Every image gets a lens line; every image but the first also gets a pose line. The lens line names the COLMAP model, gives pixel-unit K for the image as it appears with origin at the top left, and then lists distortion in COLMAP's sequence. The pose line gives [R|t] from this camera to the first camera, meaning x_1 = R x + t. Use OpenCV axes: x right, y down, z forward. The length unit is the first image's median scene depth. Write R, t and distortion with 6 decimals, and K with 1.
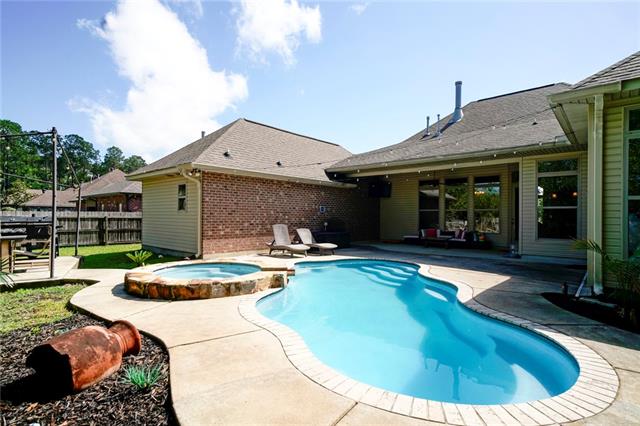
lens RADIAL K [[329.7, 0, 320.0], [0, 329.7, 213.0], [0, 0, 1]] dist [0.010816, 0.000043]
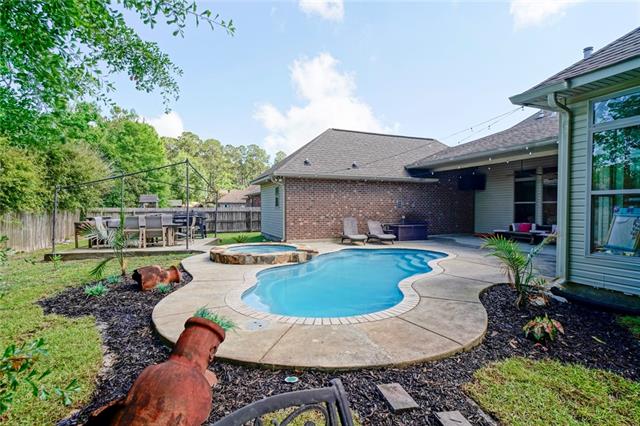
lens RADIAL K [[329.7, 0, 320.0], [0, 329.7, 213.0], [0, 0, 1]] dist [0.010816, 0.000043]
pose [[0.897833, -0.000837, -0.440335, 0.305110], [0.011227, 0.999717, 0.020992, -0.007498], [0.440192, -0.023791, 0.897588, -0.112708]]
